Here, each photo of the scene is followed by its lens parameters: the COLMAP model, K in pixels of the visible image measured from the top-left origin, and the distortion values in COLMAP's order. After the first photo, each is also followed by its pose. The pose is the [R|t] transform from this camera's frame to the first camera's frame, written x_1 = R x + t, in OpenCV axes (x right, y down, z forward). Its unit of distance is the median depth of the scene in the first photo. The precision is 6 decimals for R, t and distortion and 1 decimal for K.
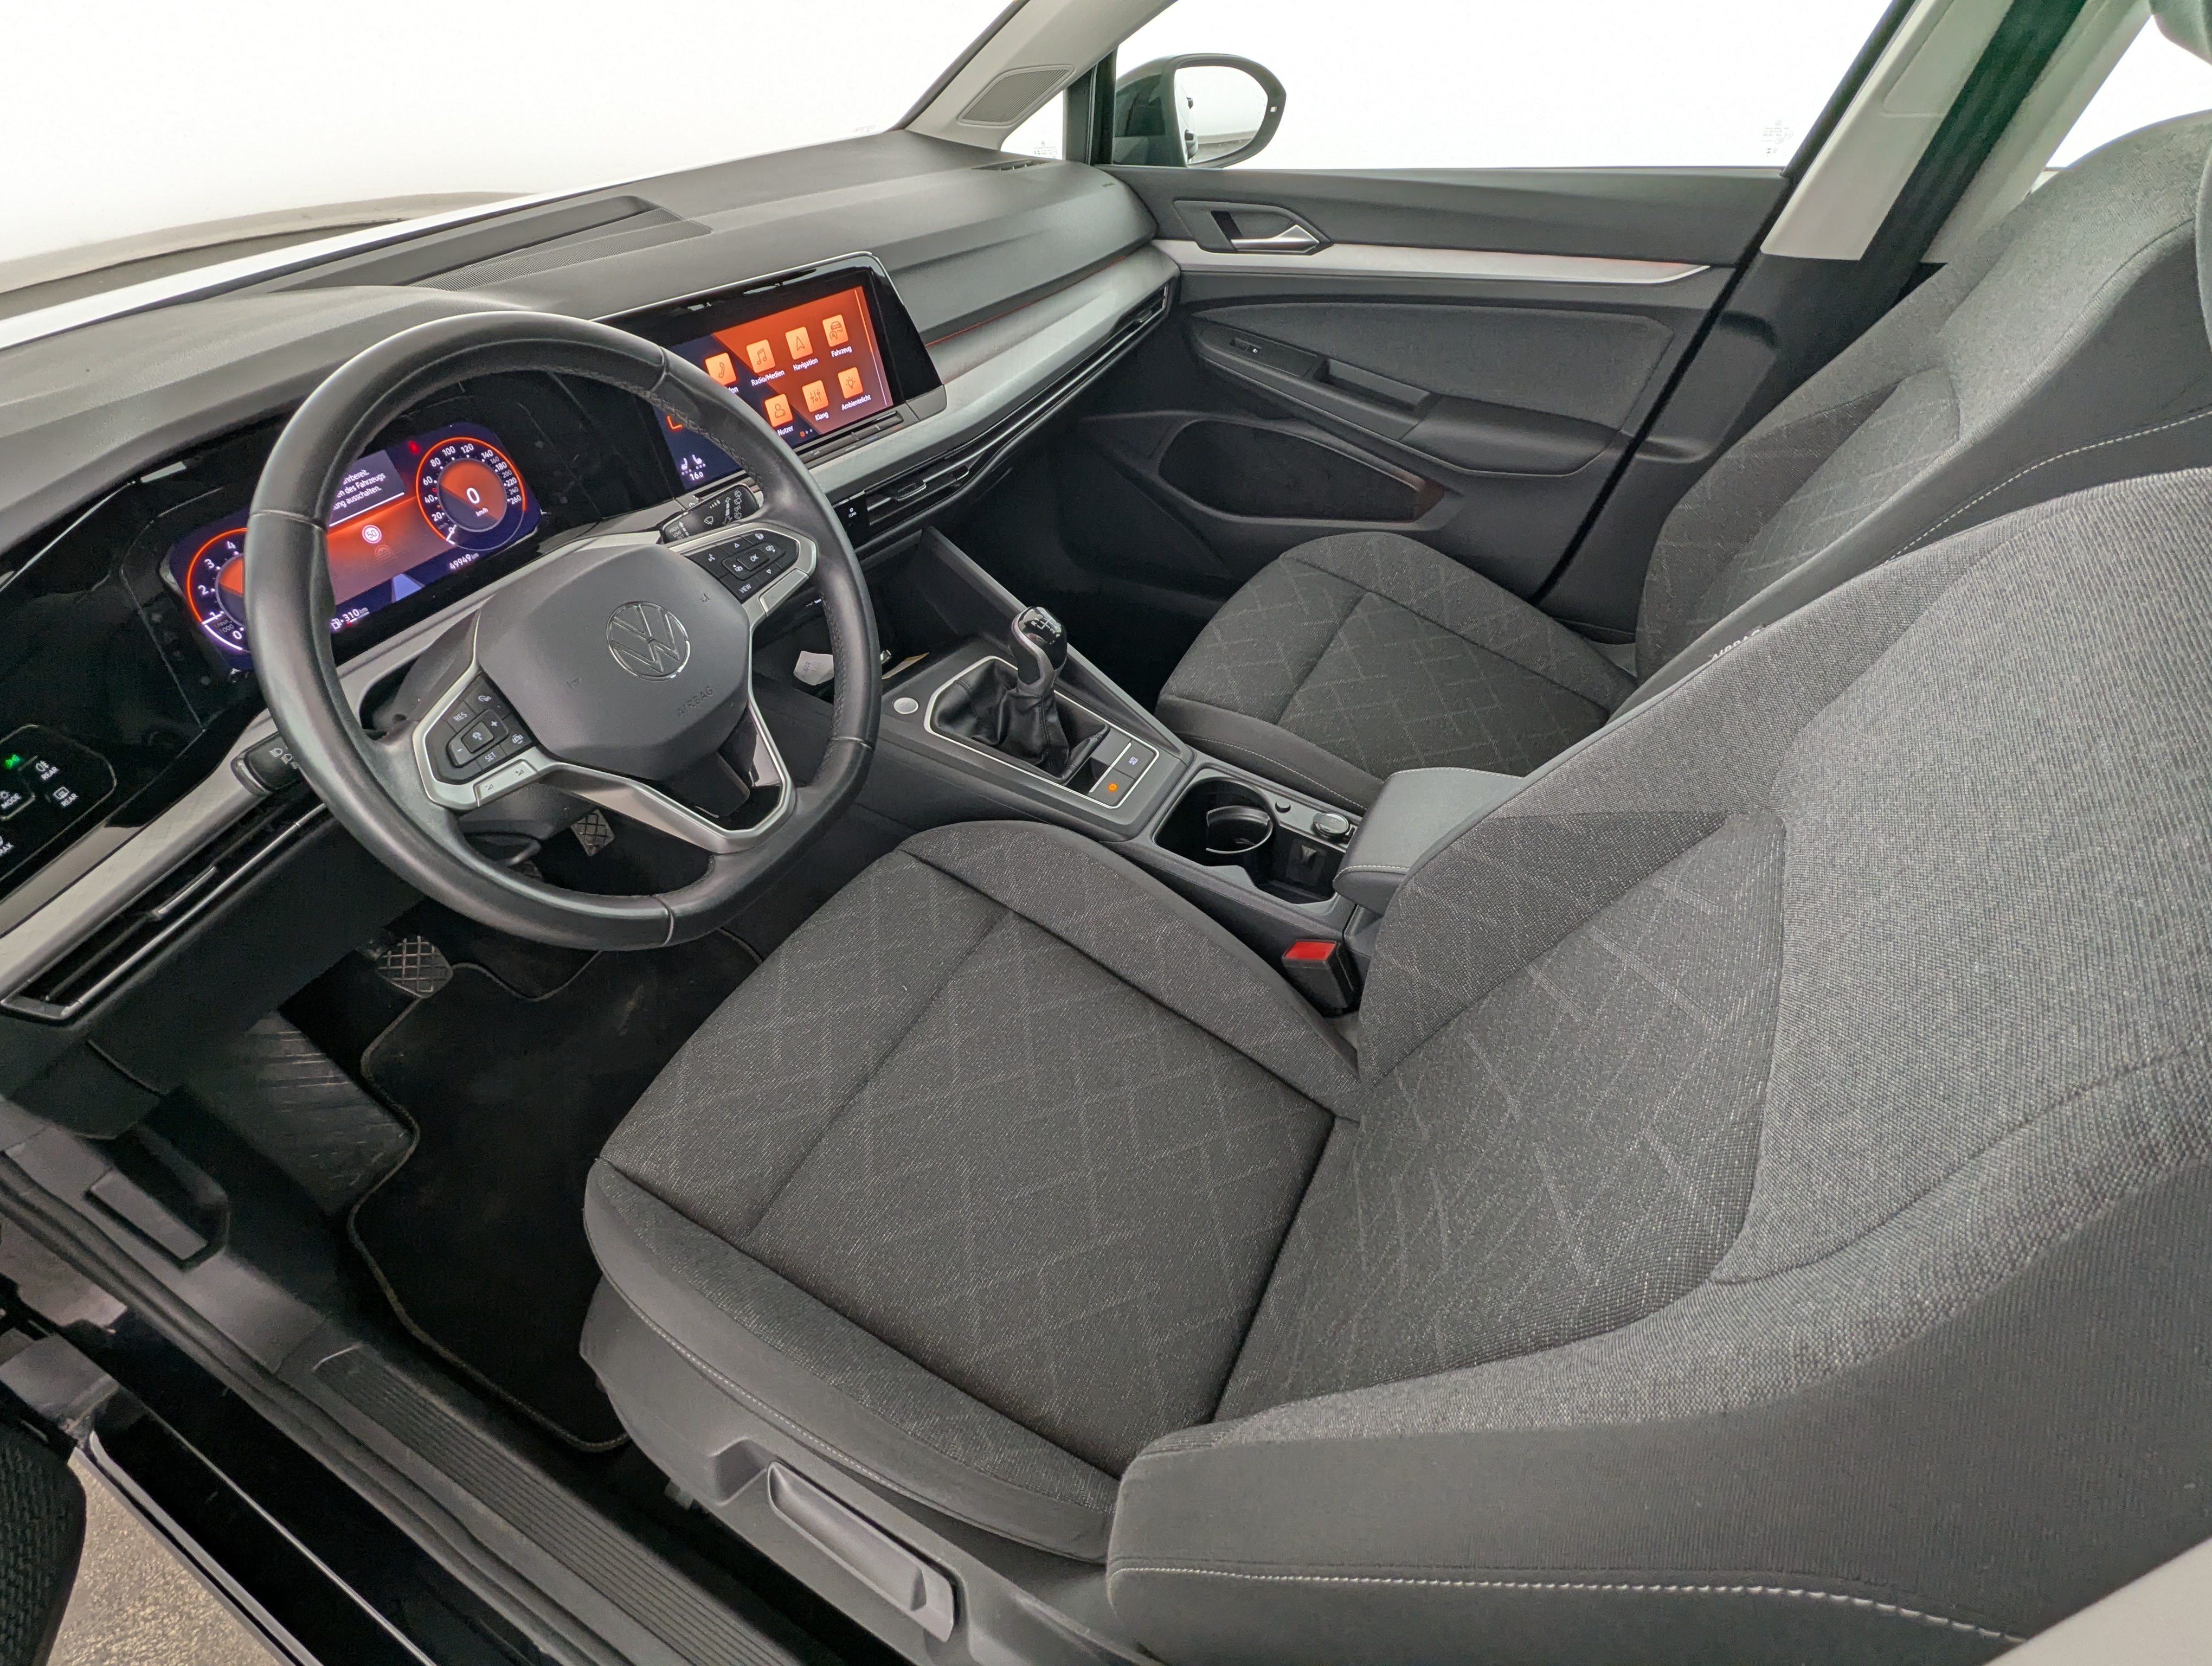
lens RADIAL K [[1050.8, 0, 1107.4], [0, 1050.8, 837.4], [0, 0, 1]] dist [-0.004701, 0.001327]
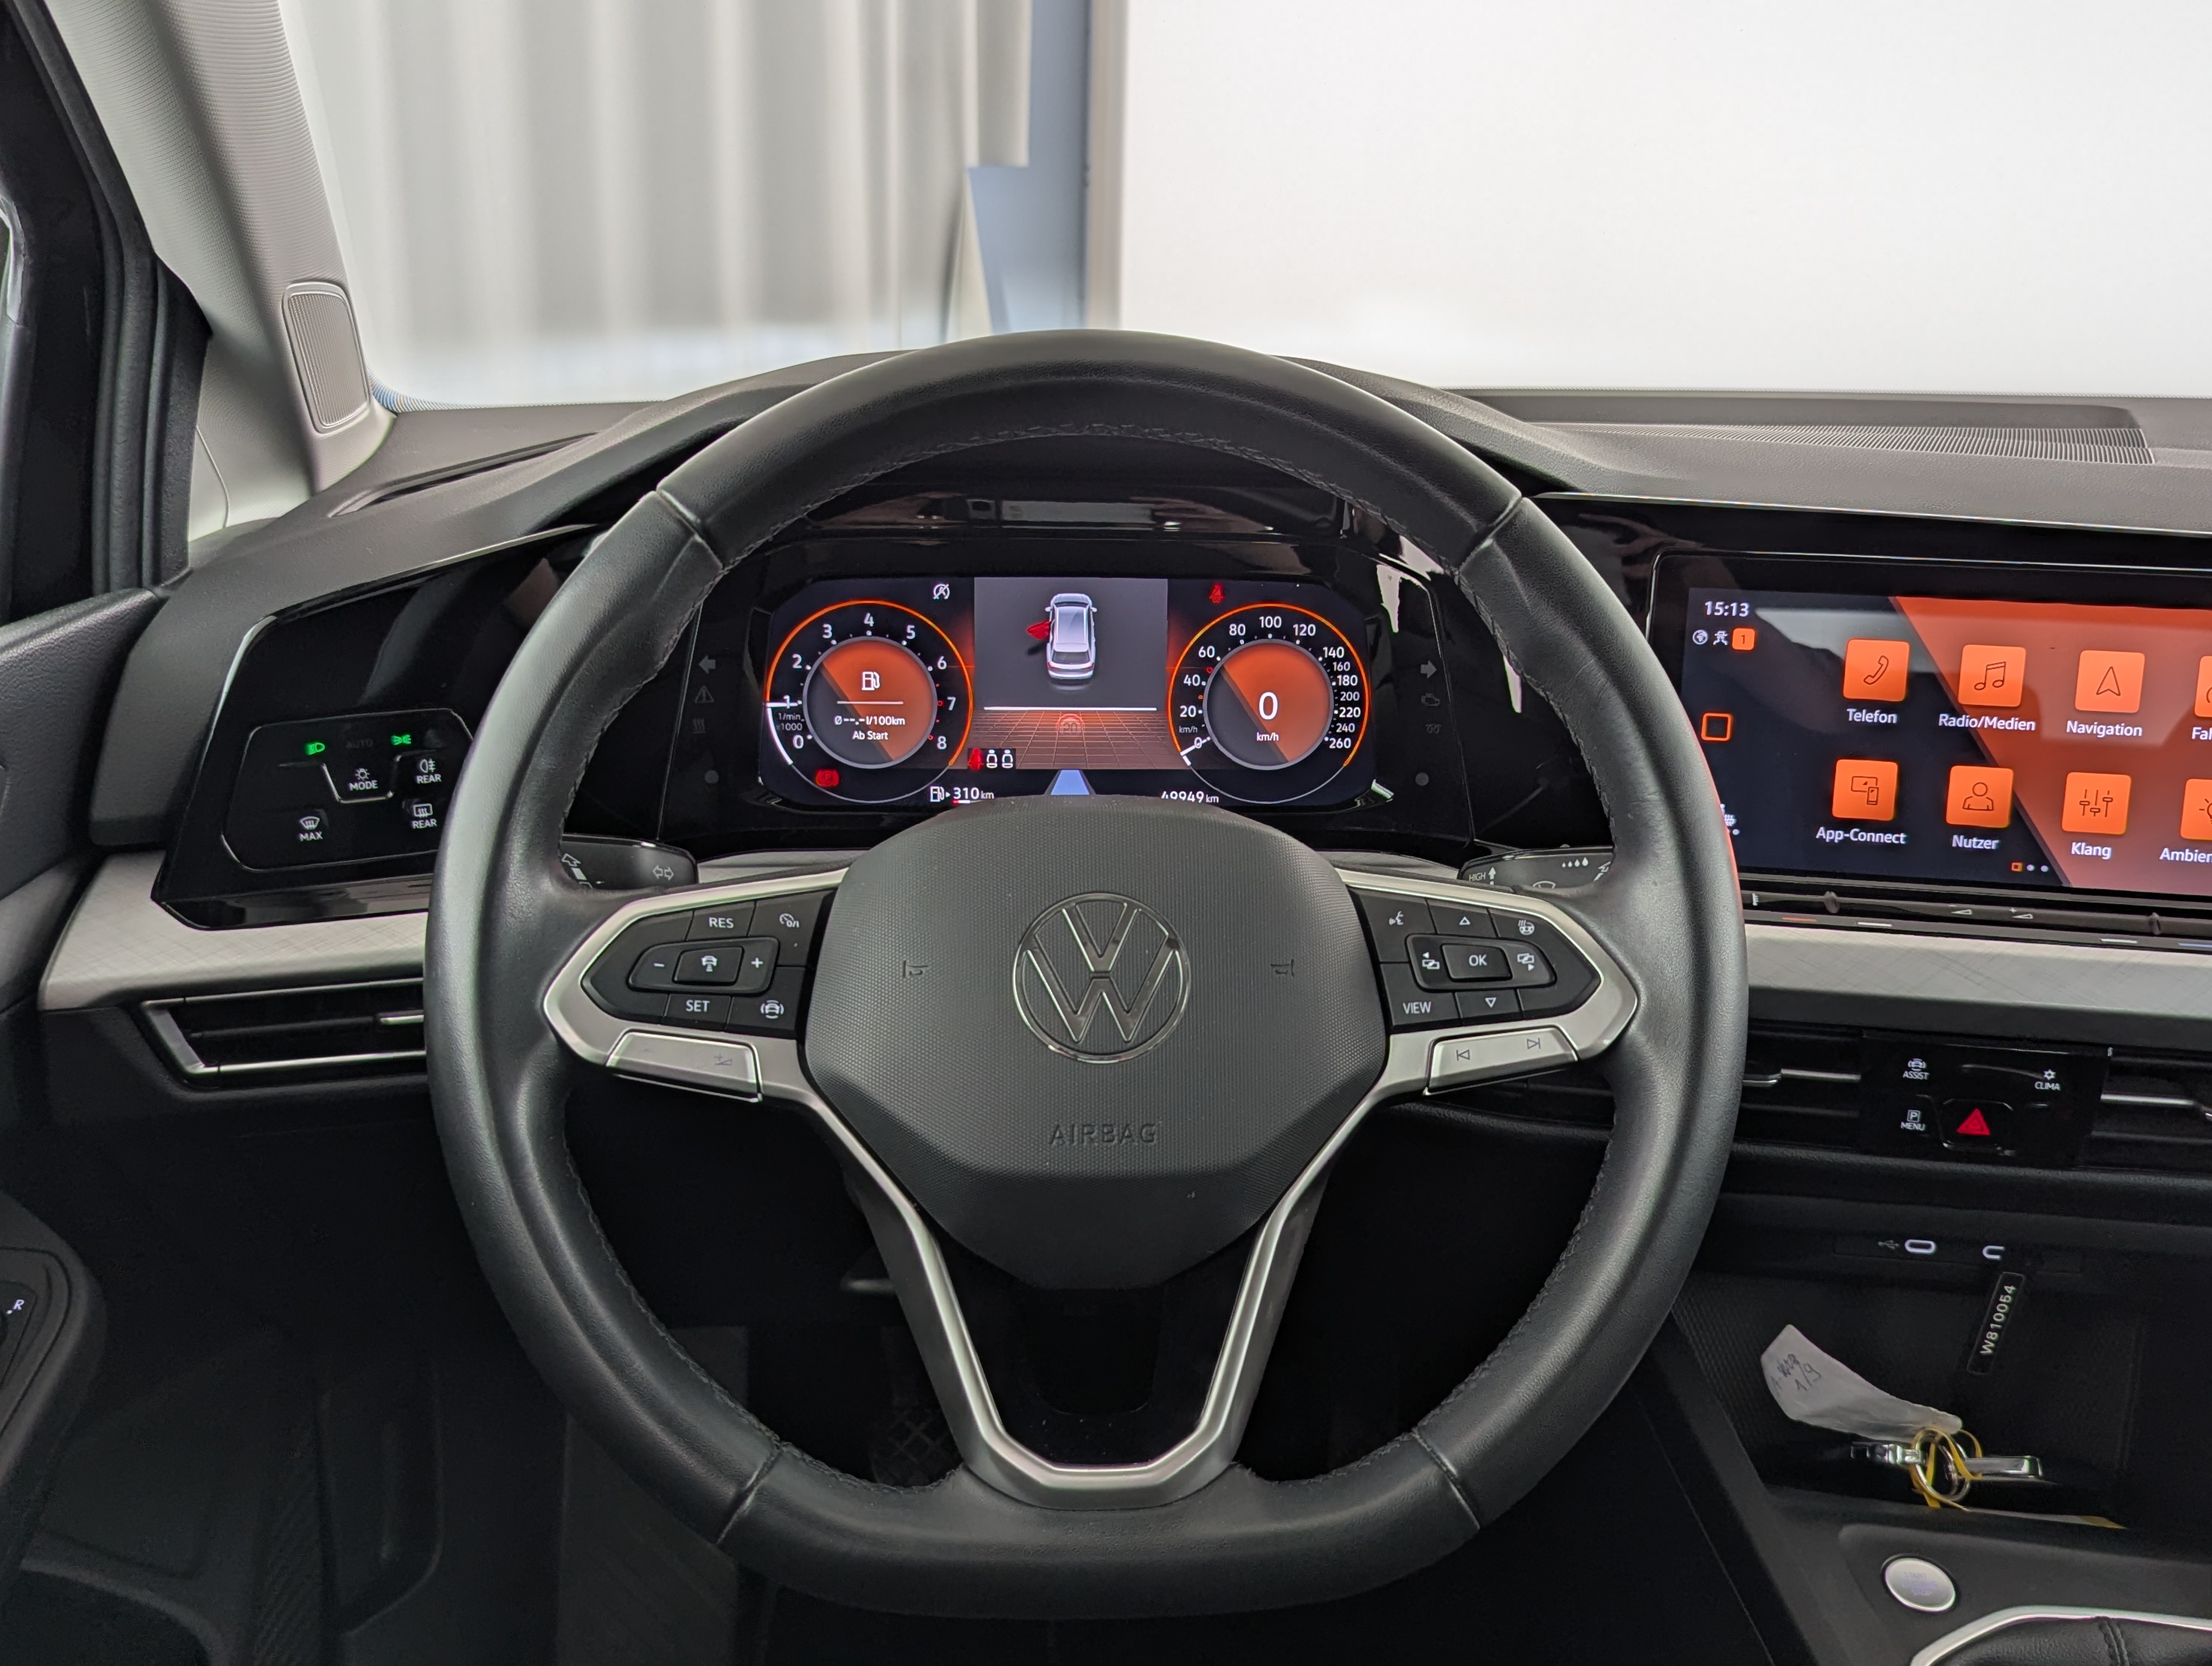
lens RADIAL K [[2171.2, 0, 1109.0], [0, 2171.2, 835.8], [0, 0, 1]] dist [0.044314, 0.000000]
pose [[0.513570, 0.305248, -0.801916, 0.213134], [-0.604822, 0.791706, -0.085984, -0.105632], [0.608635, 0.529175, 0.591216, 0.272058]]
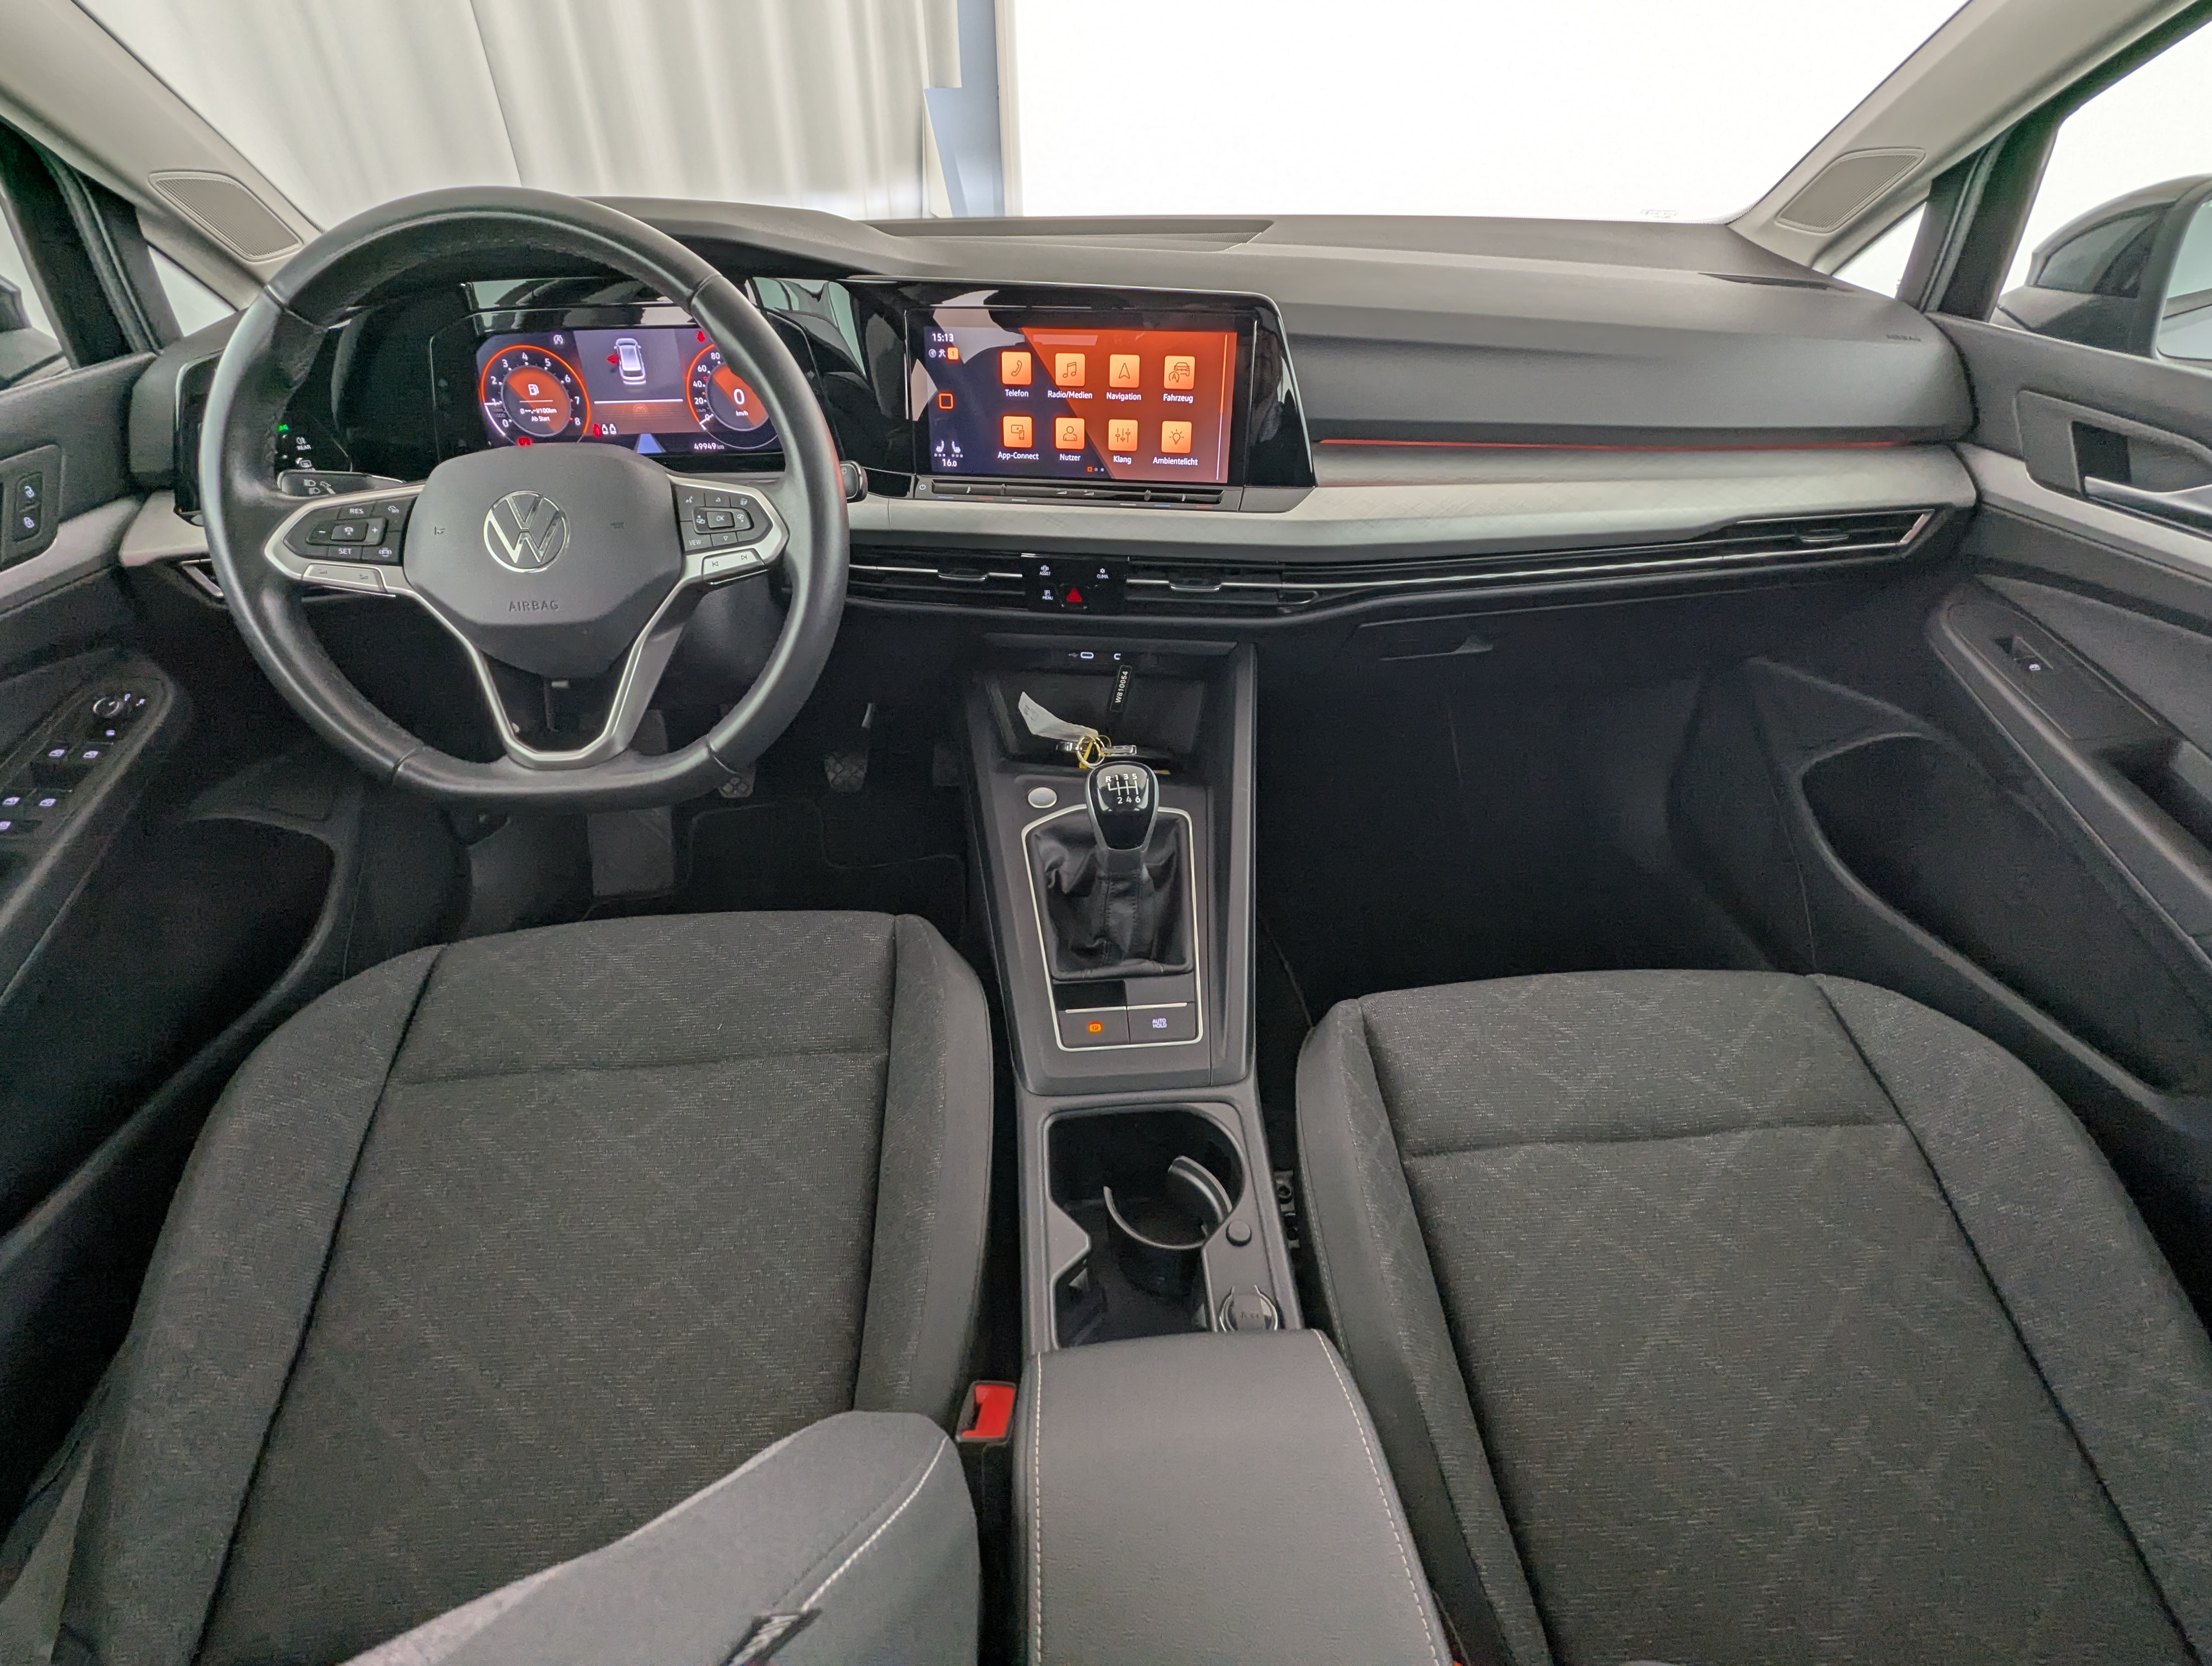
lens RADIAL K [[1050.8, 0, 1099.0], [0, 1050.8, 835.8], [0, 0, 1]] dist [-0.004701, 0.001327]
pose [[0.534608, 0.526663, -0.660924, 0.443968], [-0.580226, 0.797350, 0.166043, -0.294779], [0.614437, 0.294717, 0.731853, 0.468395]]
